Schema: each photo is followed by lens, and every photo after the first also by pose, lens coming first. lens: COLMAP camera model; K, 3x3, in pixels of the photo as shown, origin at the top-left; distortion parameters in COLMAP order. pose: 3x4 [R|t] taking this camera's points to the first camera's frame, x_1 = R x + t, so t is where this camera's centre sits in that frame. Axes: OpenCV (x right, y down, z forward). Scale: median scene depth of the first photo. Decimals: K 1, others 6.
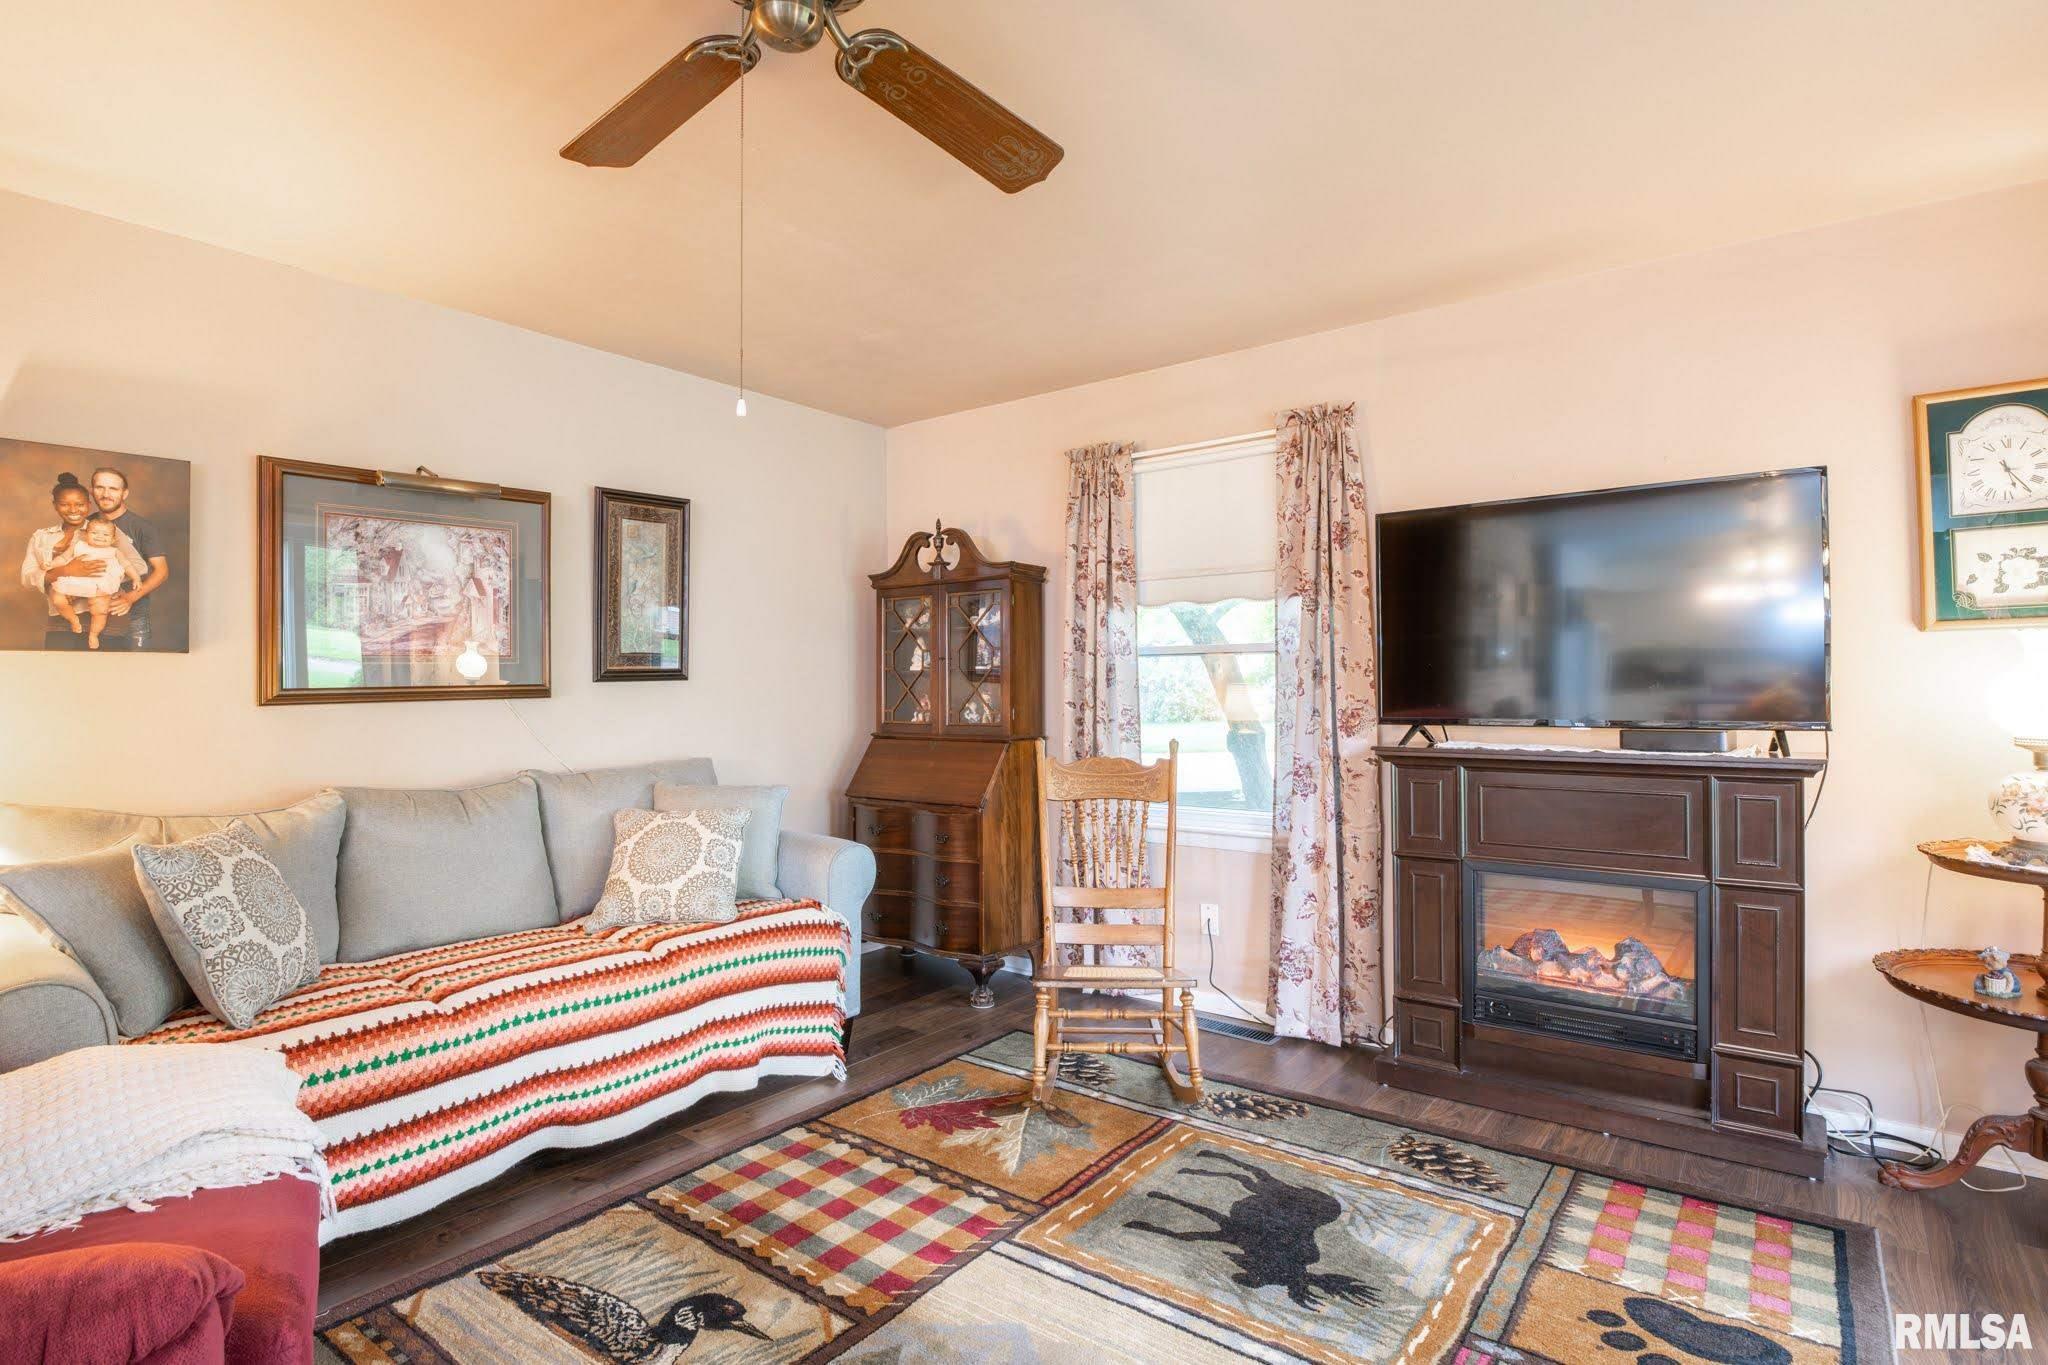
lens RADIAL K [[1027.2, 0, 1039.4], [0, 1027.2, 676.4], [0, 0, 1]] dist [-0.036267, -0.001503]
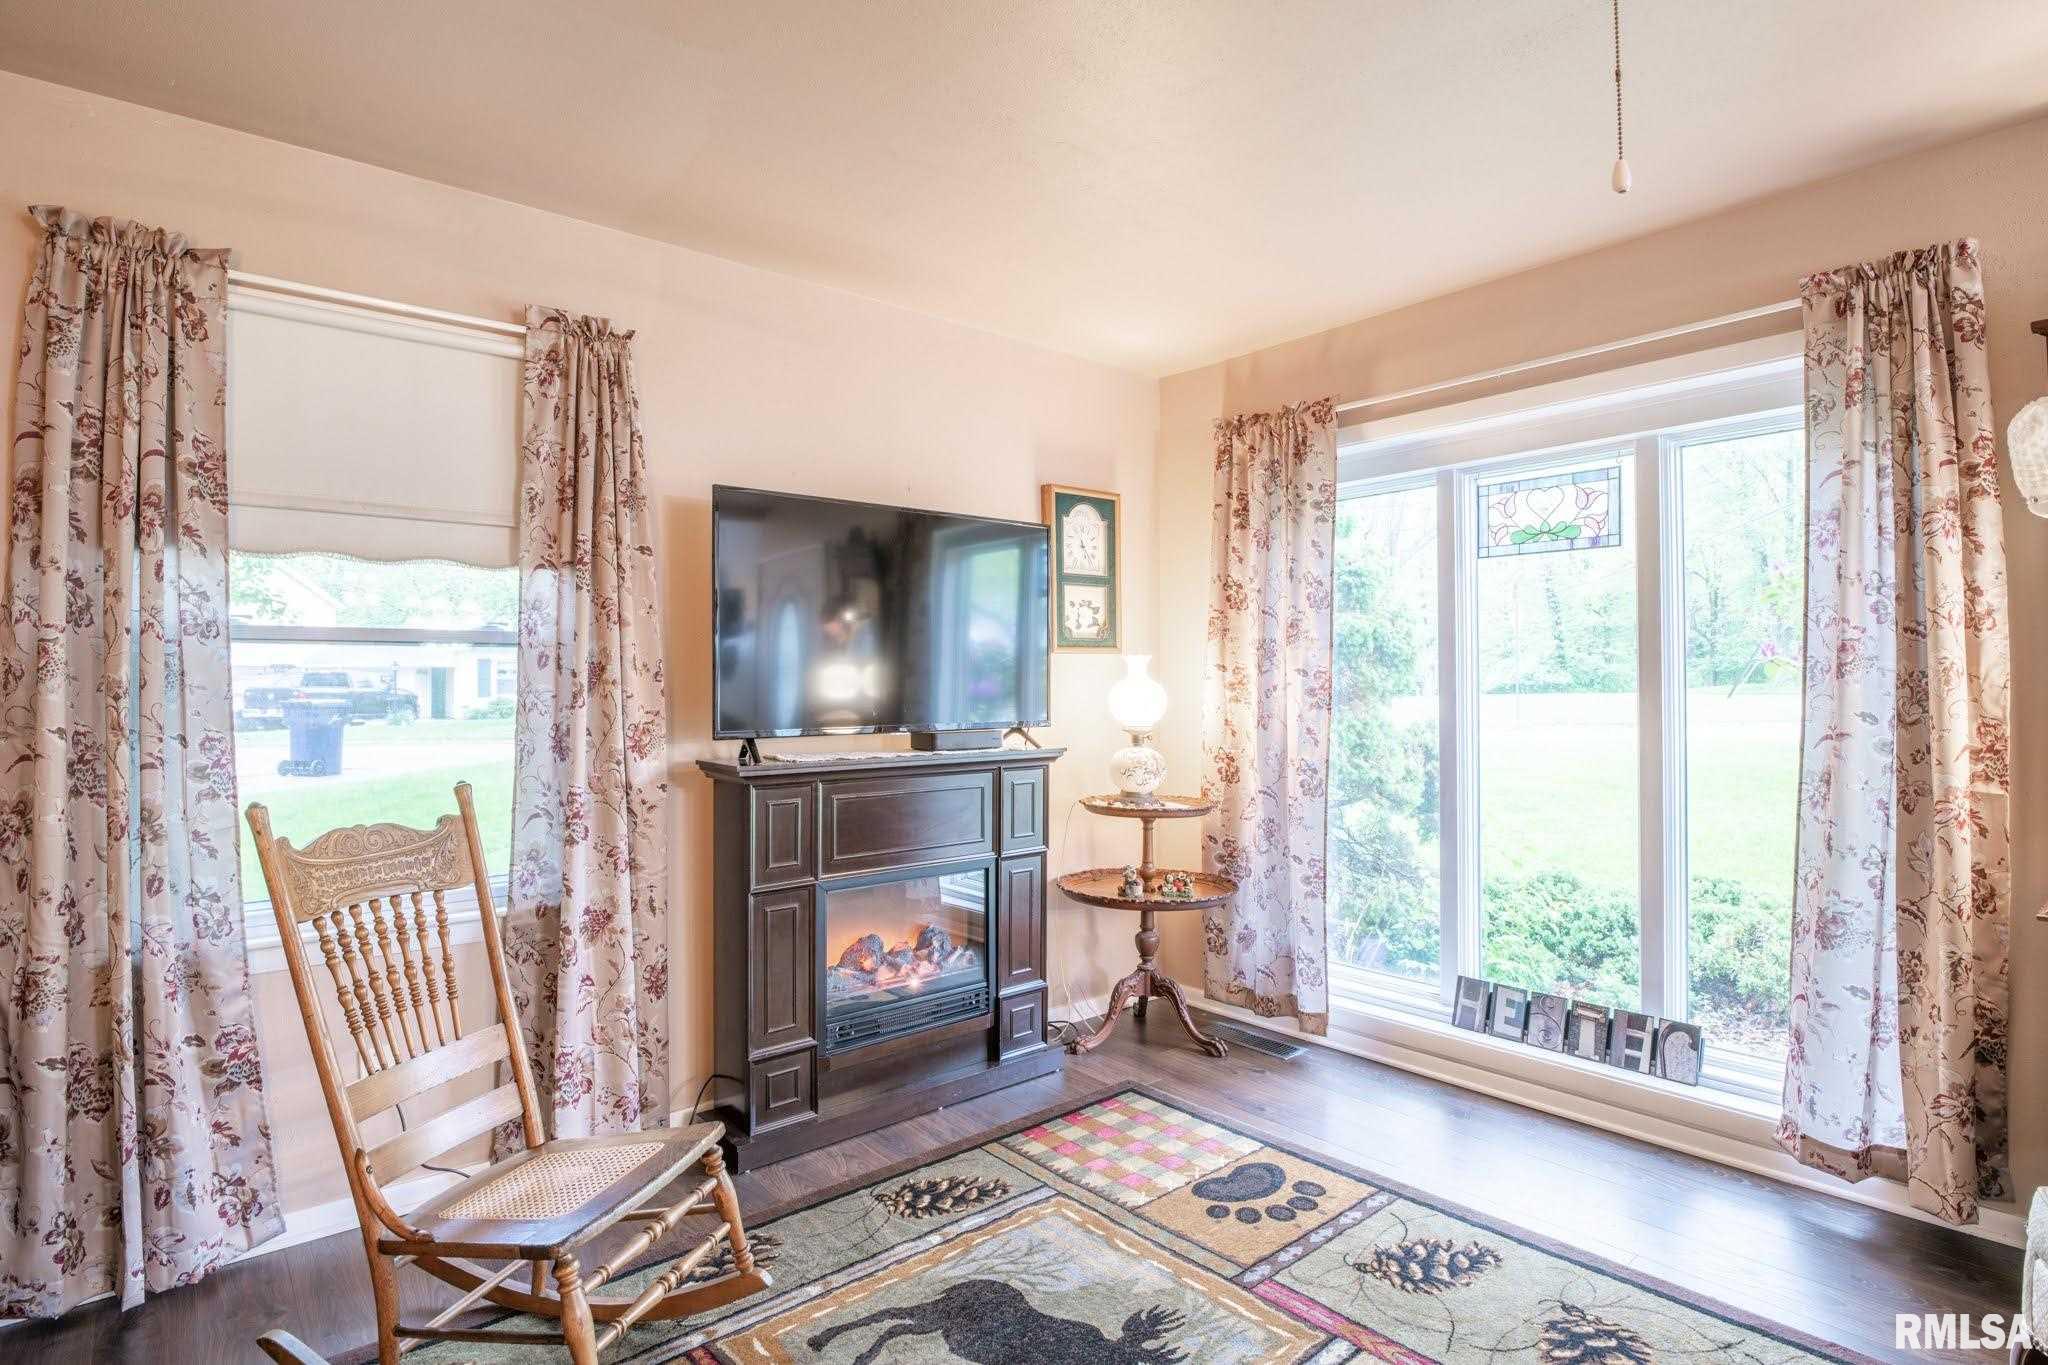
lens RADIAL K [[1027.2, 0, 1039.4], [0, 1027.2, 676.4], [0, 0, 1]] dist [-0.036267, -0.001503]
pose [[0.203737, 0.012441, 0.978947, -0.399520], [-0.007046, 0.999912, -0.011241, 0.002958], [-0.979000, -0.004607, 0.203807, 0.550655]]
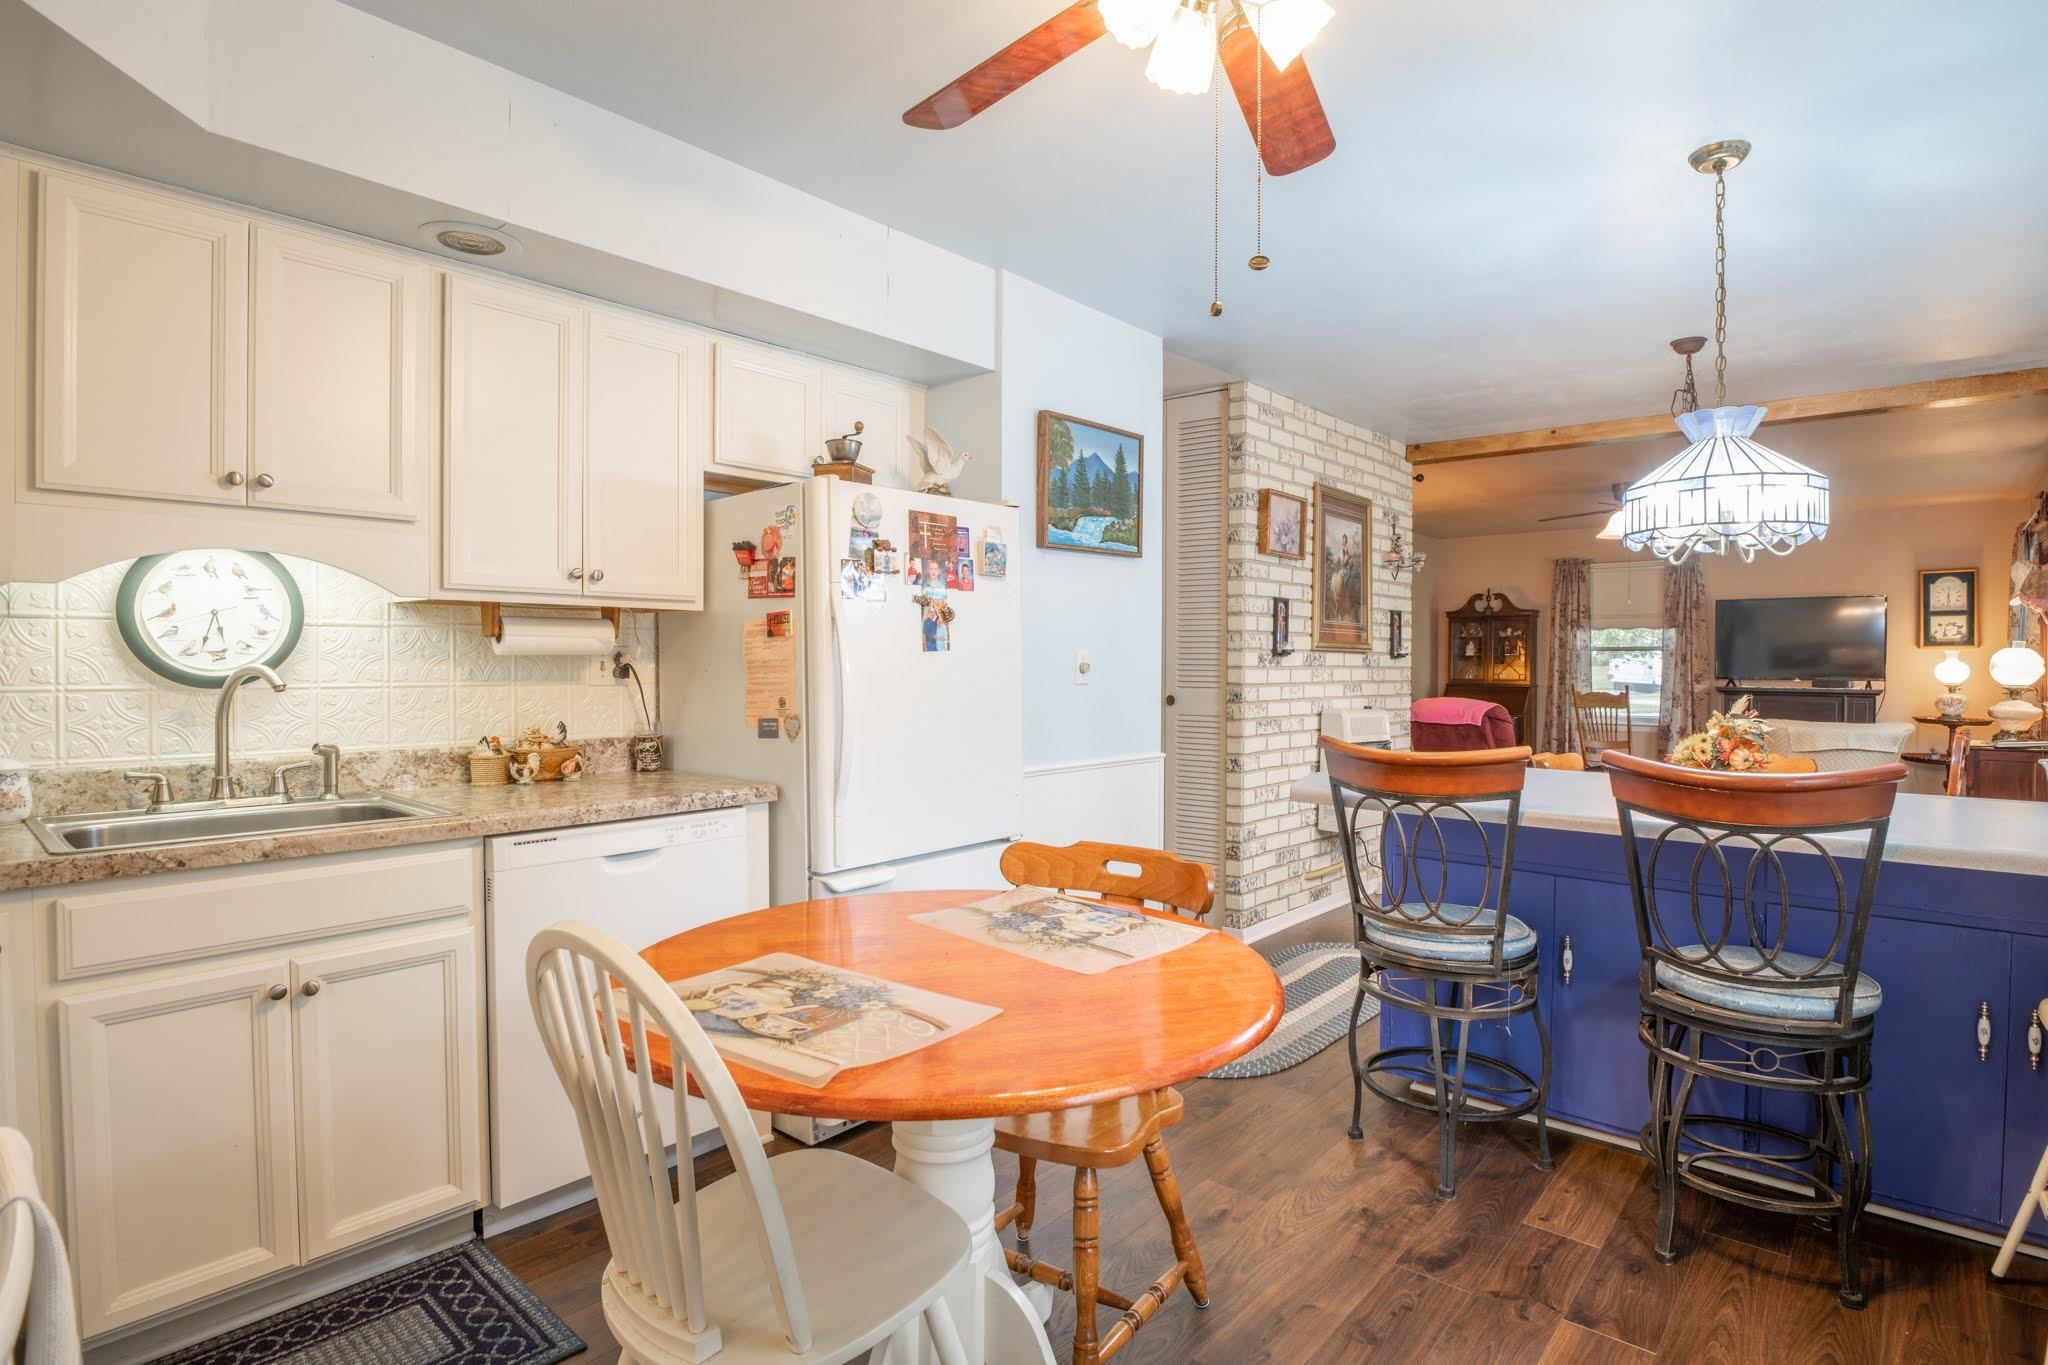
lens RADIAL K [[1027.2, 0, 1039.4], [0, 1027.2, 676.4], [0, 0, 1]] dist [-0.036267, -0.001503]
pose [[0.997713, 0.008487, -0.067051, -1.191471], [-0.006568, 0.999564, 0.028783, -0.023145], [0.067266, -0.028277, 0.997334, -1.665849]]
